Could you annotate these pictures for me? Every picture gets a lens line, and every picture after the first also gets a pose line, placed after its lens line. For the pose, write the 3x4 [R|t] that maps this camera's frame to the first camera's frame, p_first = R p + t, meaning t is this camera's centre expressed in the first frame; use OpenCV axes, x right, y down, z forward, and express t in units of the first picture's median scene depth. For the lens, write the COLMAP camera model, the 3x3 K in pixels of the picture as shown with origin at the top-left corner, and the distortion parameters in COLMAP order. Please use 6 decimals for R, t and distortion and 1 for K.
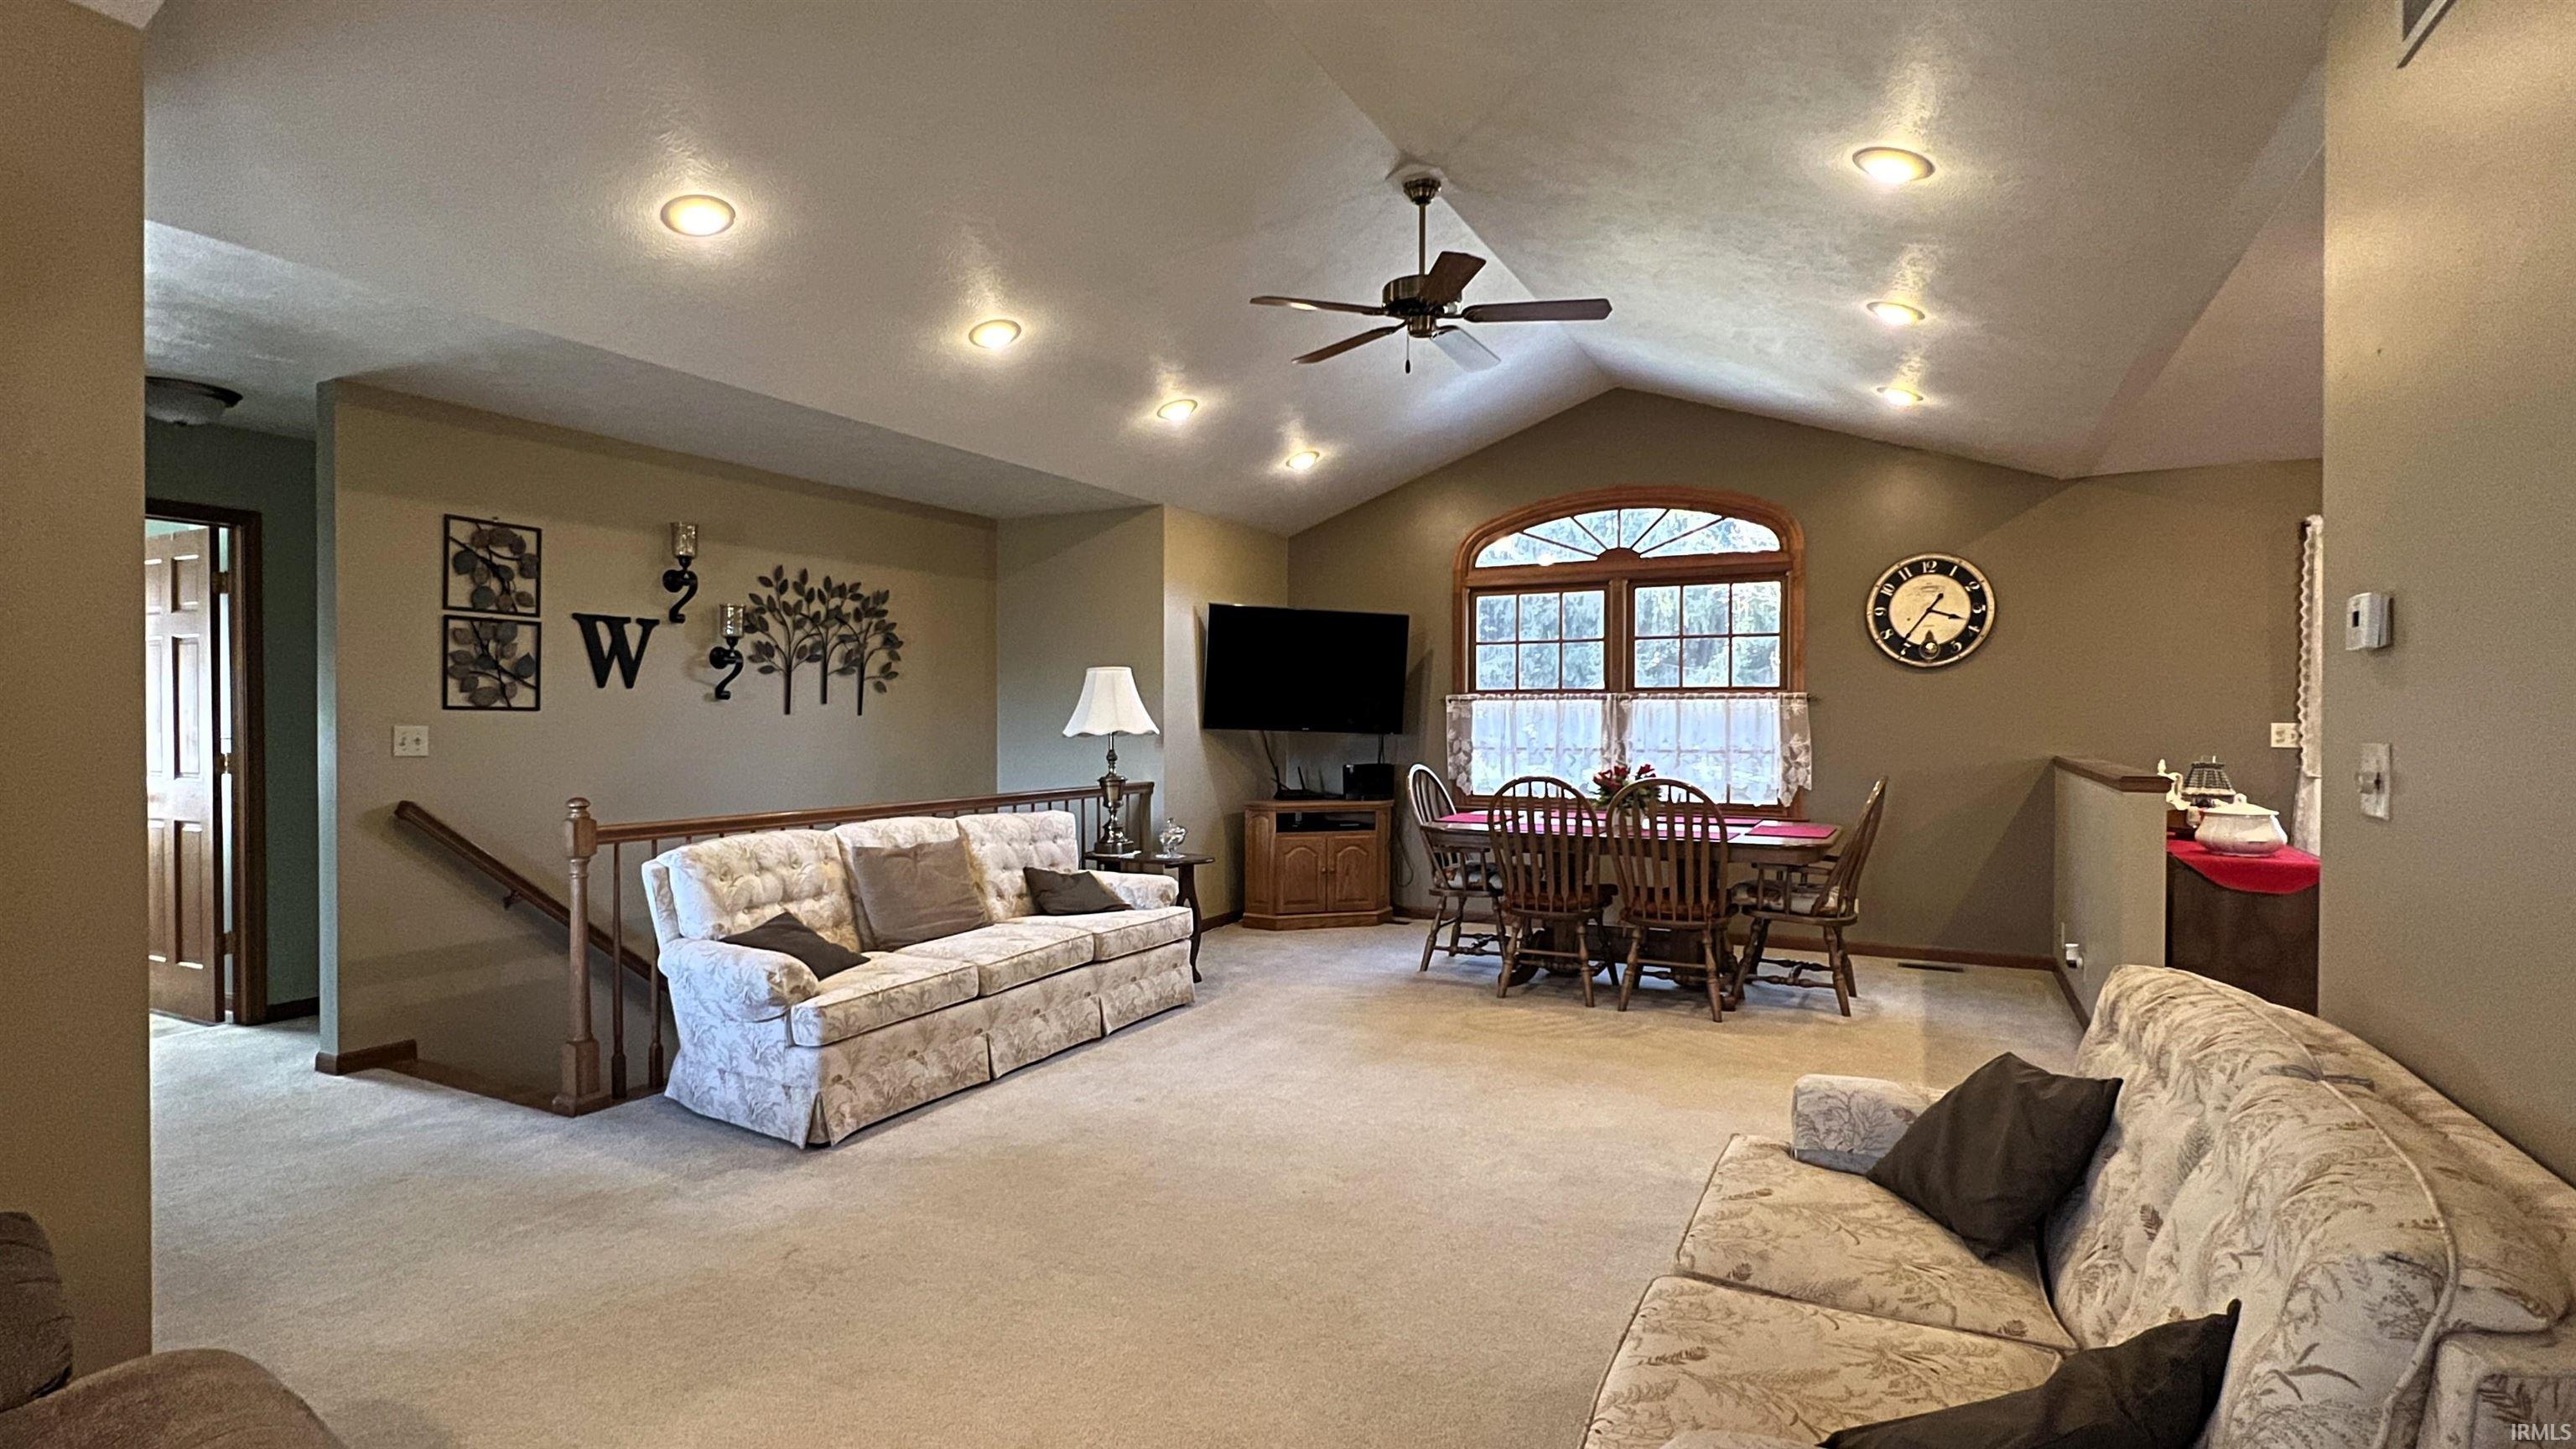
lens RADIAL K [[1215.0, 0, 1280.4], [0, 1215.0, 734.7], [0, 0, 1]] dist [-0.002949, 0.000092]
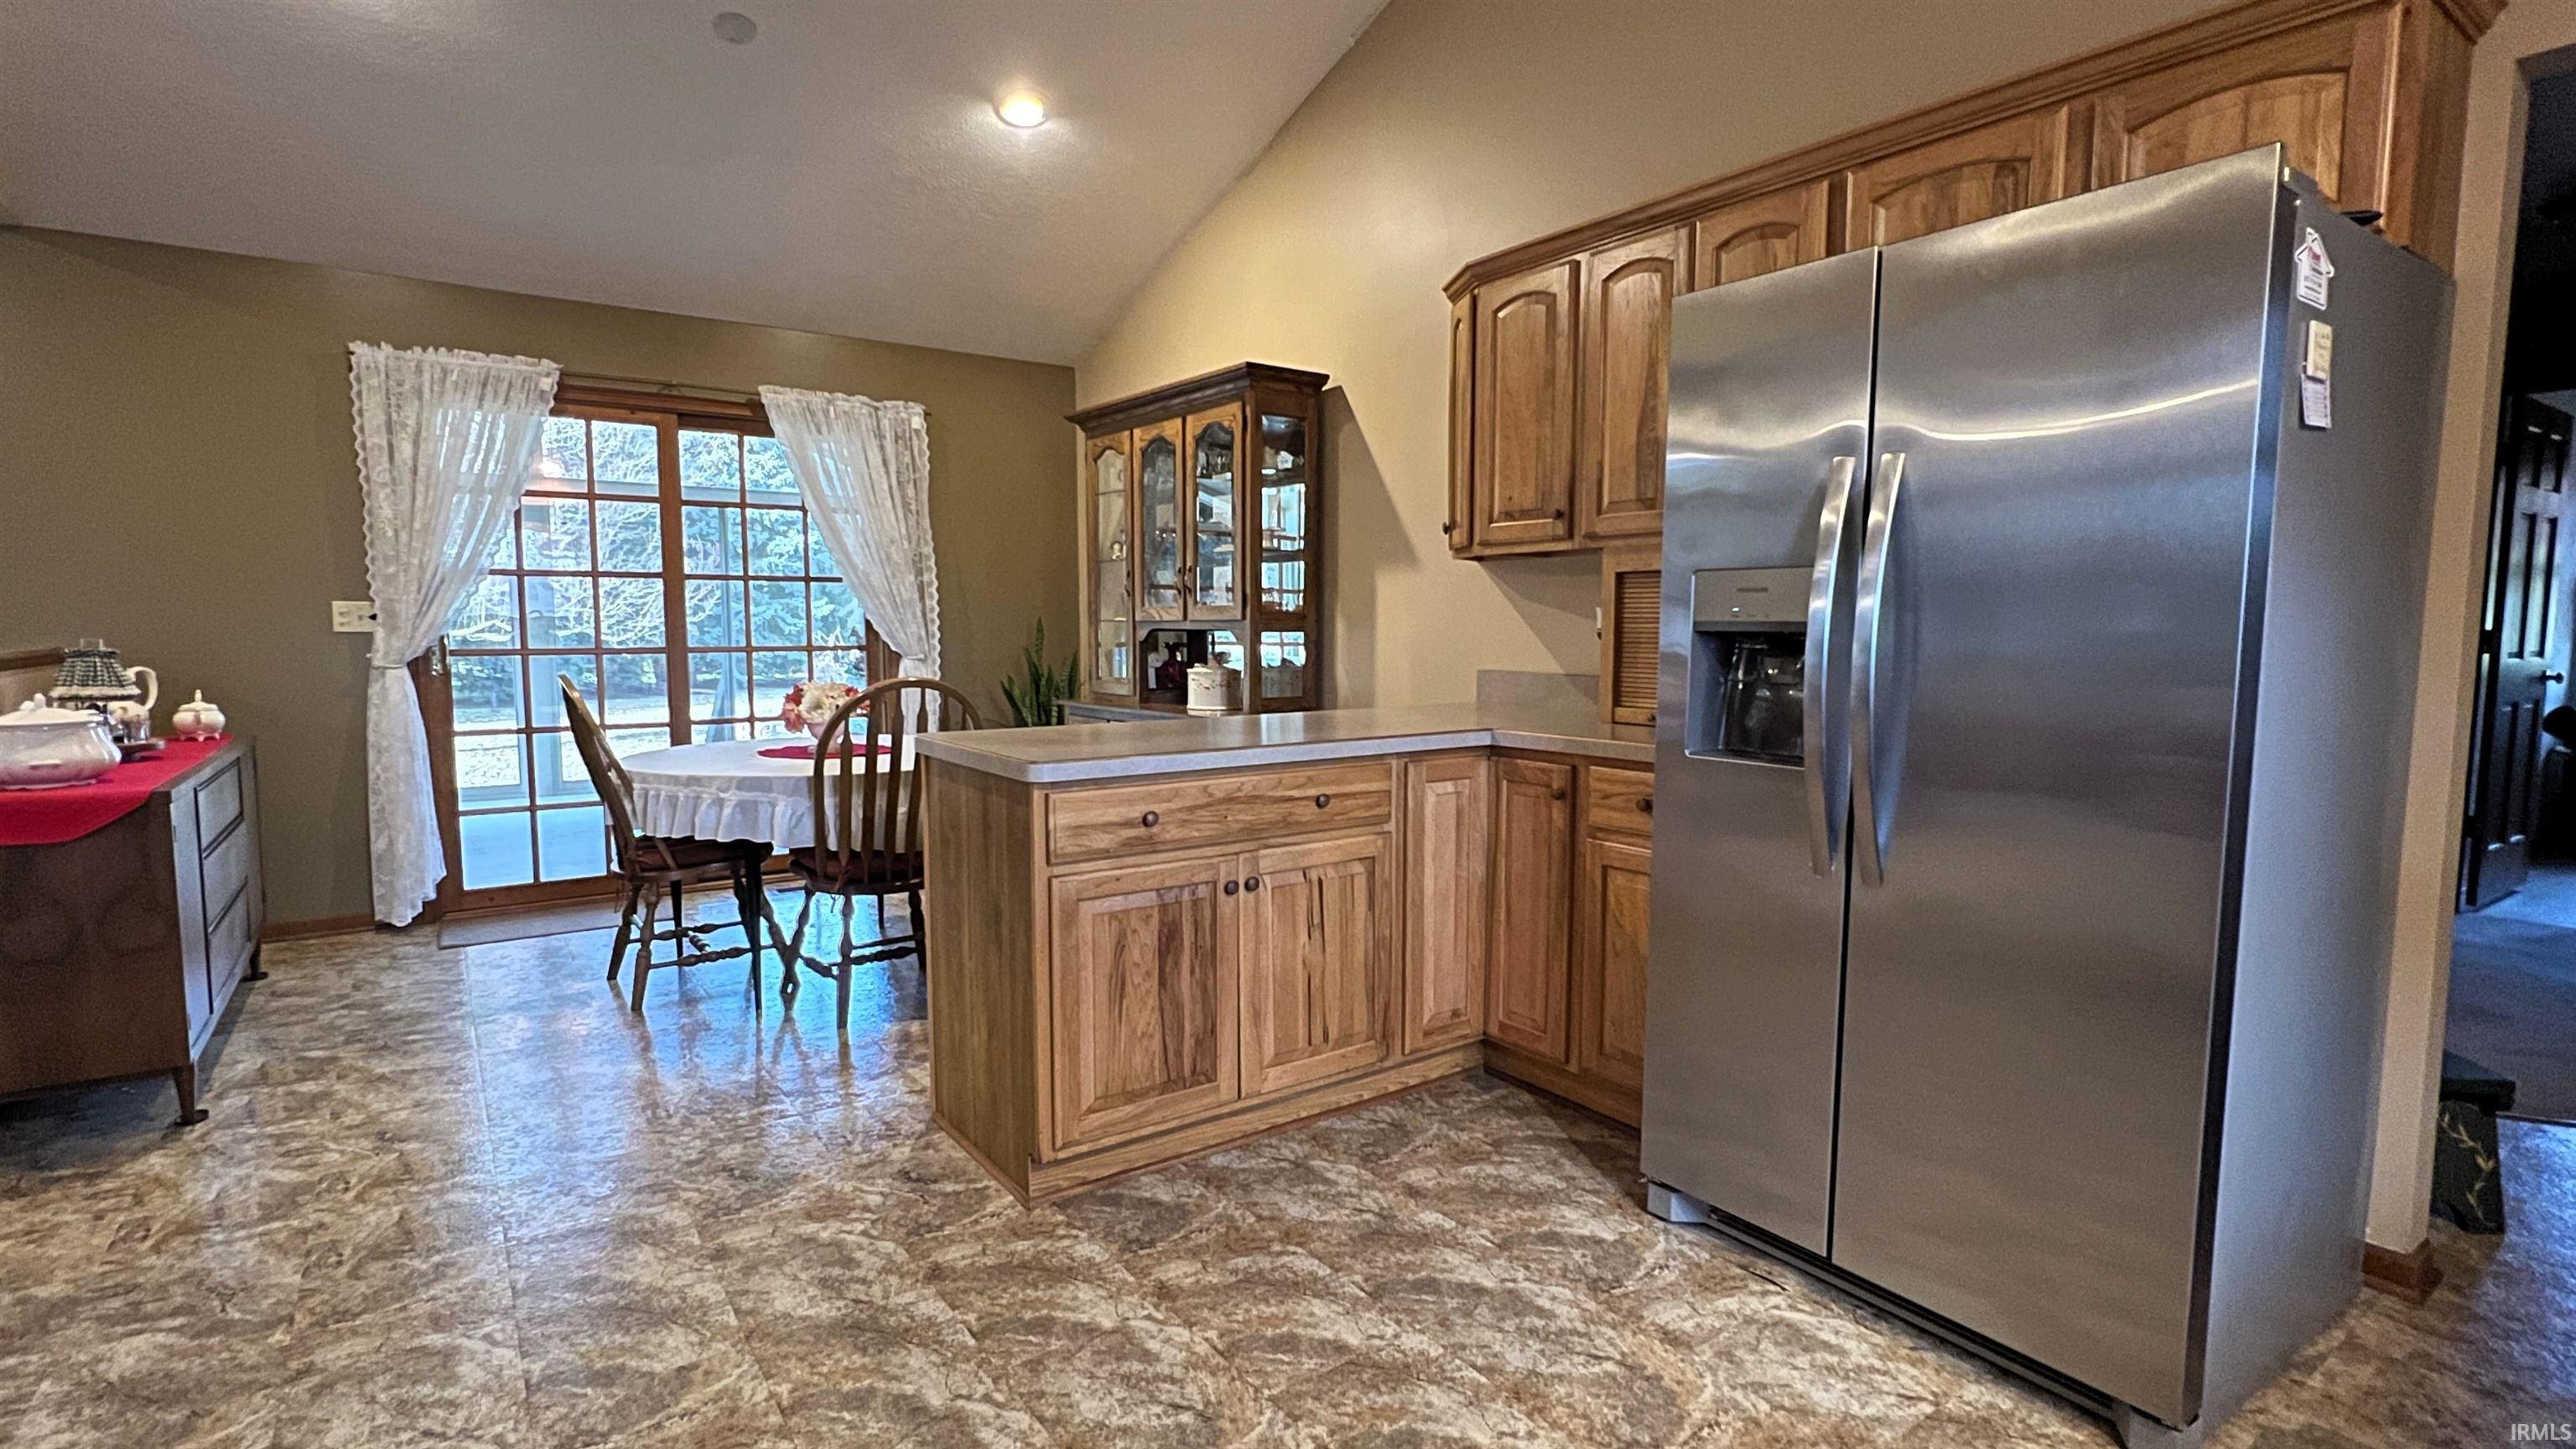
lens RADIAL K [[1215.0, 0, 1291.8], [0, 1215.0, 732.3], [0, 0, 1]] dist [-0.002949, 0.000092]
pose [[0.444665, -0.077753, 0.892316, 0.379510], [0.010539, 0.996610, 0.081589, 0.018146], [-0.895635, -0.026875, 0.443977, 0.078838]]
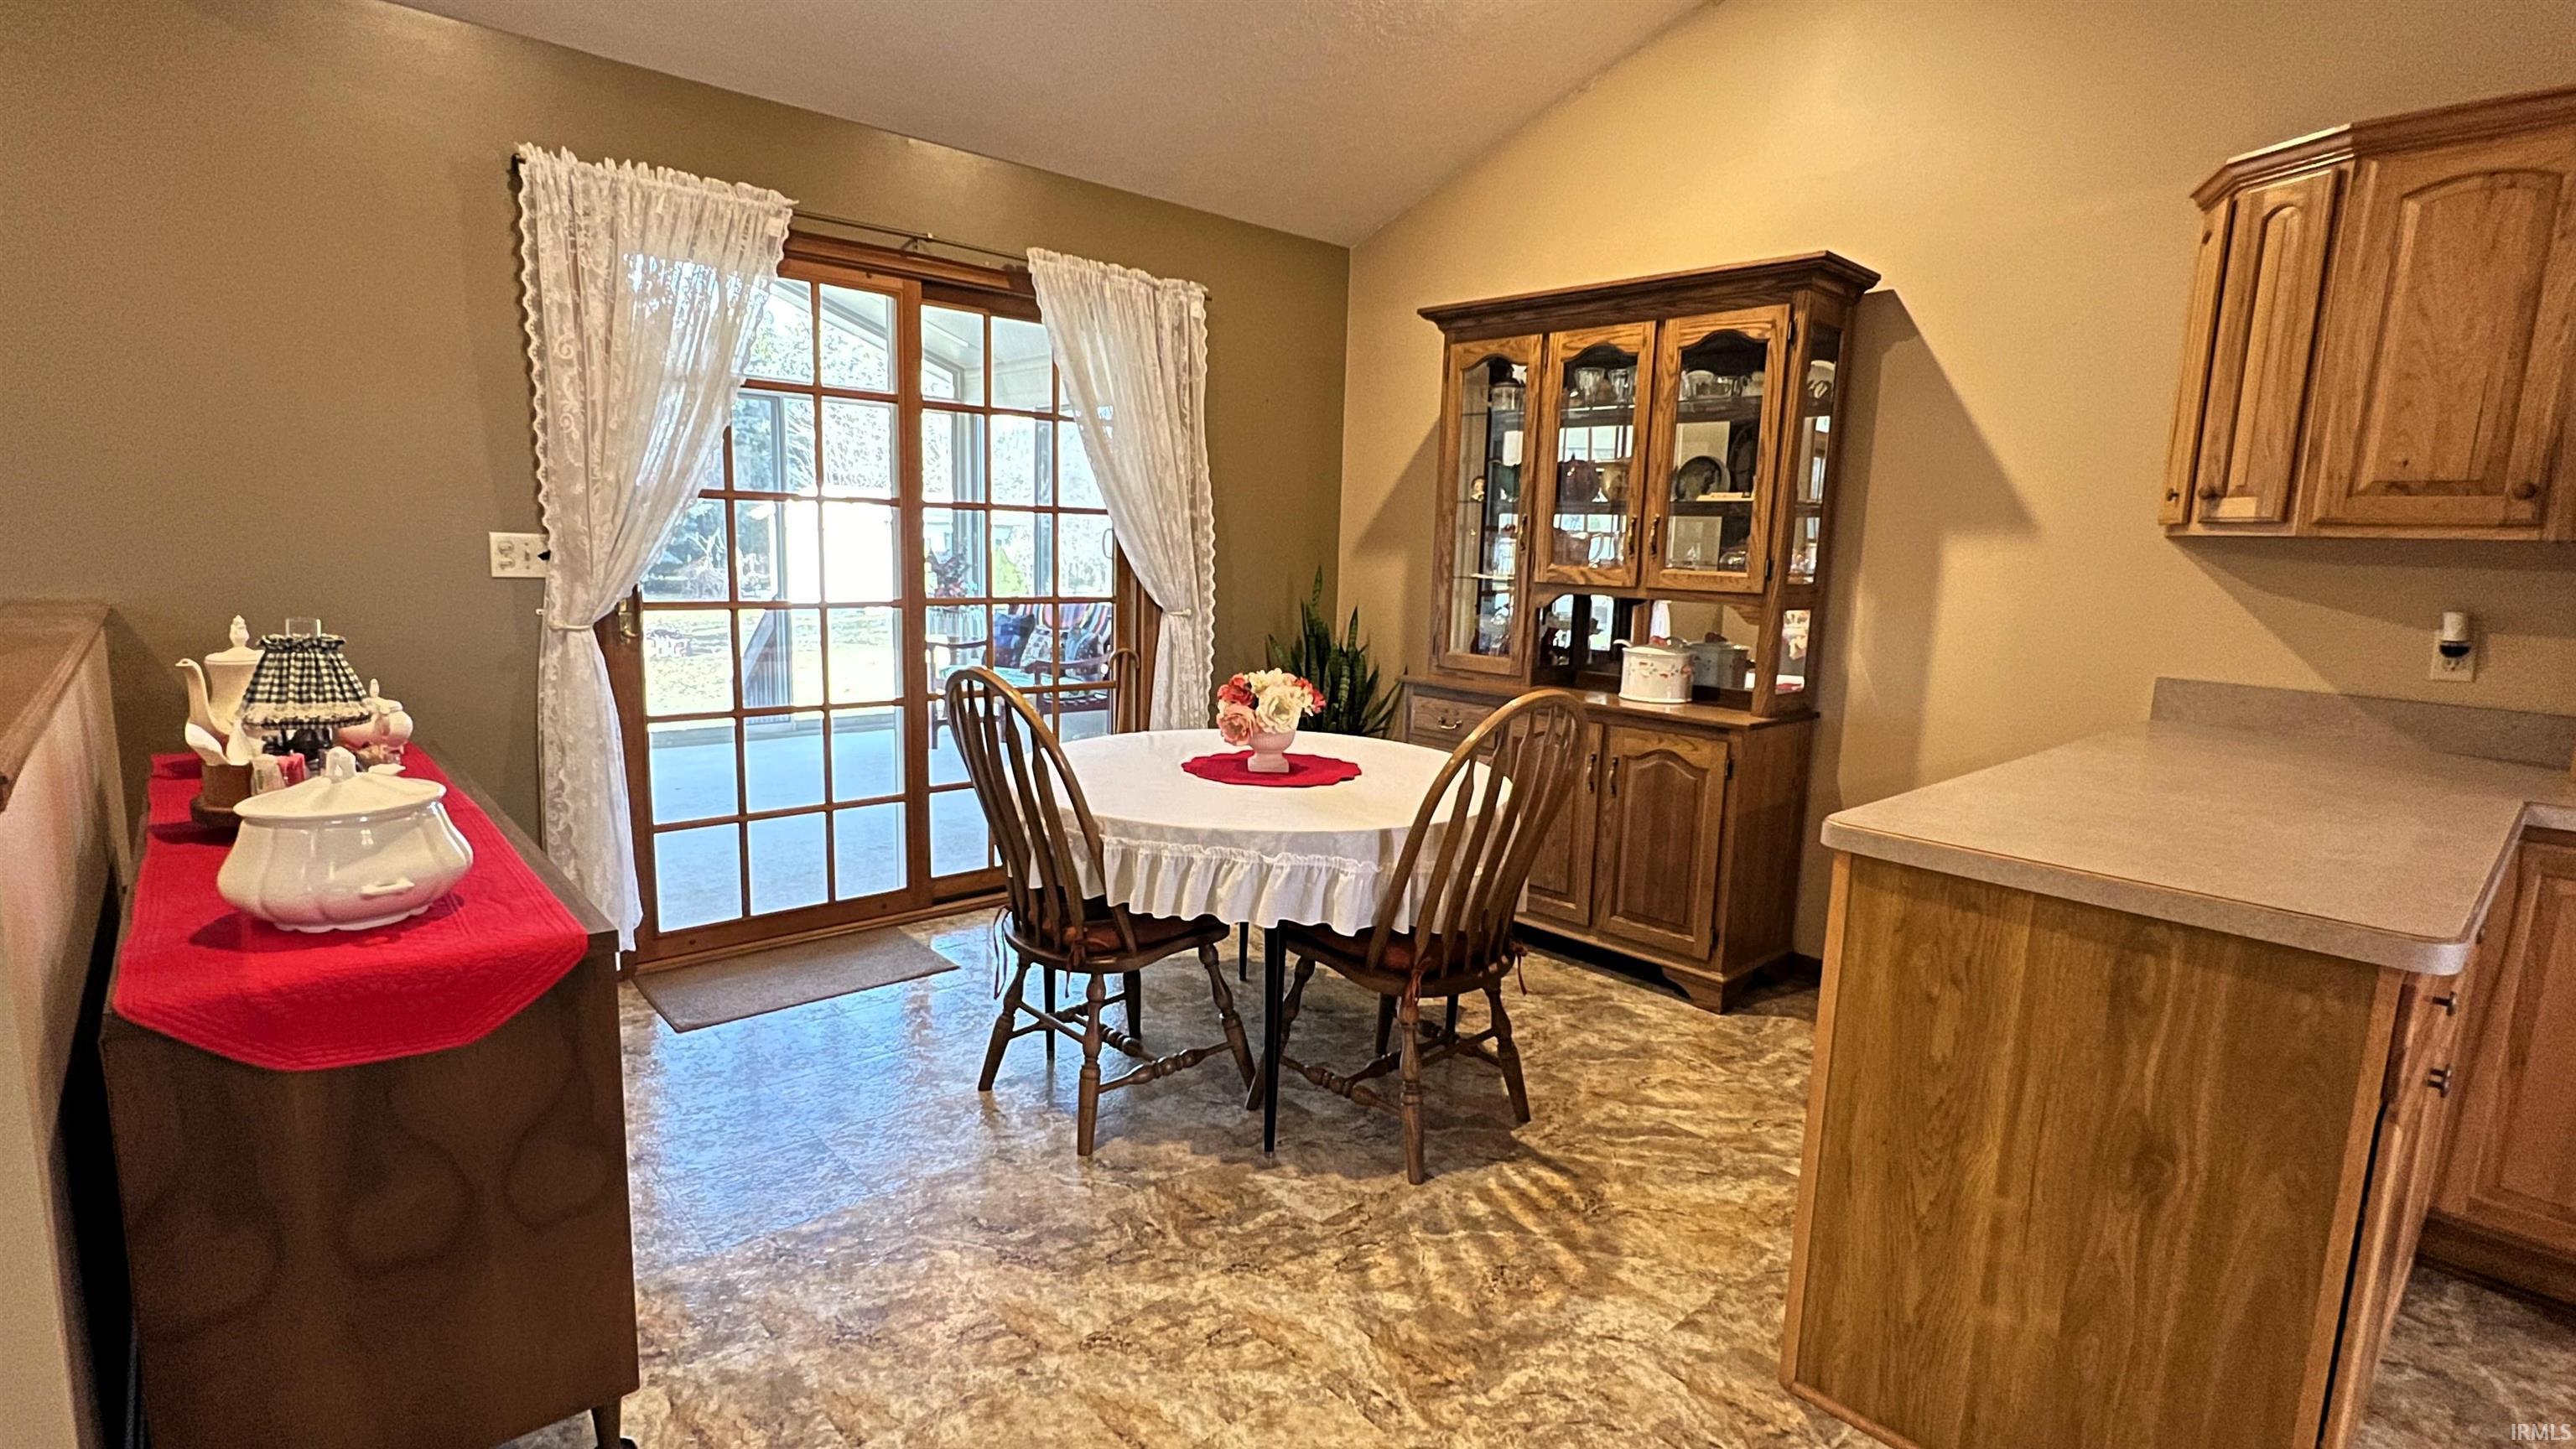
lens RADIAL K [[1215.0, 0, 1293.4], [0, 1215.0, 734.3], [0, 0, 1]] dist [-0.002949, 0.000092]
pose [[0.342228, -0.137666, 0.929477, 0.419516], [-0.018535, 0.988027, 0.153162, -0.009904], [-0.939434, -0.069644, 0.335579, 0.468982]]
